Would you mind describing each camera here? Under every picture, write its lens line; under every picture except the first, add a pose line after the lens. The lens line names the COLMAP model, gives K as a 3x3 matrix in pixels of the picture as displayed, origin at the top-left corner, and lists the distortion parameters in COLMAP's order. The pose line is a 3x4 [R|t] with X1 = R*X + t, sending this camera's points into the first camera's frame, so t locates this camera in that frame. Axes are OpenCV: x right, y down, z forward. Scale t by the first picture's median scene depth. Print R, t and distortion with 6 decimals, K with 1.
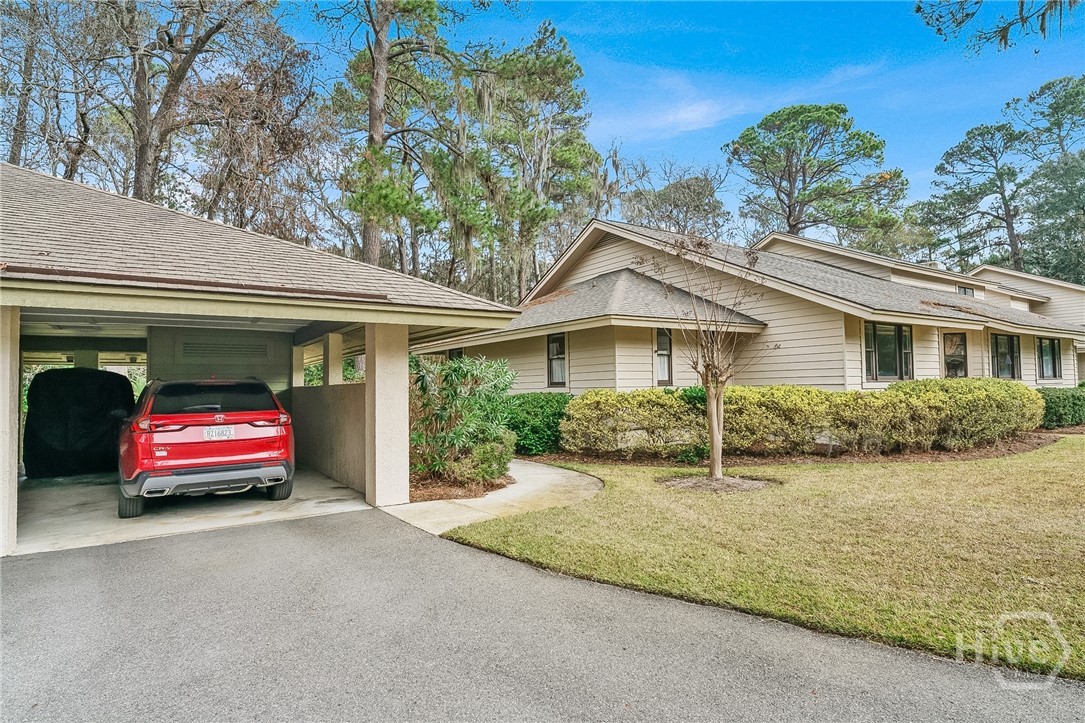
lens RADIAL K [[586.1, 0, 541.2], [0, 586.1, 366.5], [0, 0, 1]] dist [-0.002838, 0.000838]
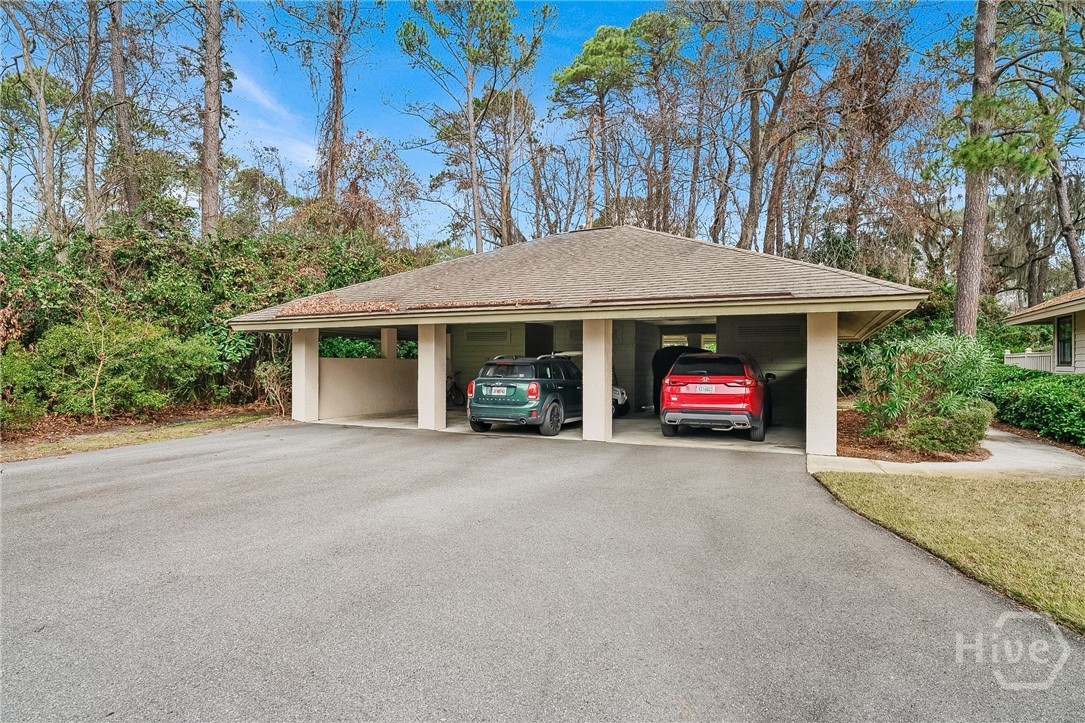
lens RADIAL K [[586.1, 0, 541.2], [0, 586.1, 366.5], [0, 0, 1]] dist [-0.002838, 0.000838]
pose [[0.514798, 0.023078, -0.857001, 0.515678], [0.018635, 0.999100, 0.038099, -0.012316], [0.857109, -0.035583, 0.513904, -0.156727]]
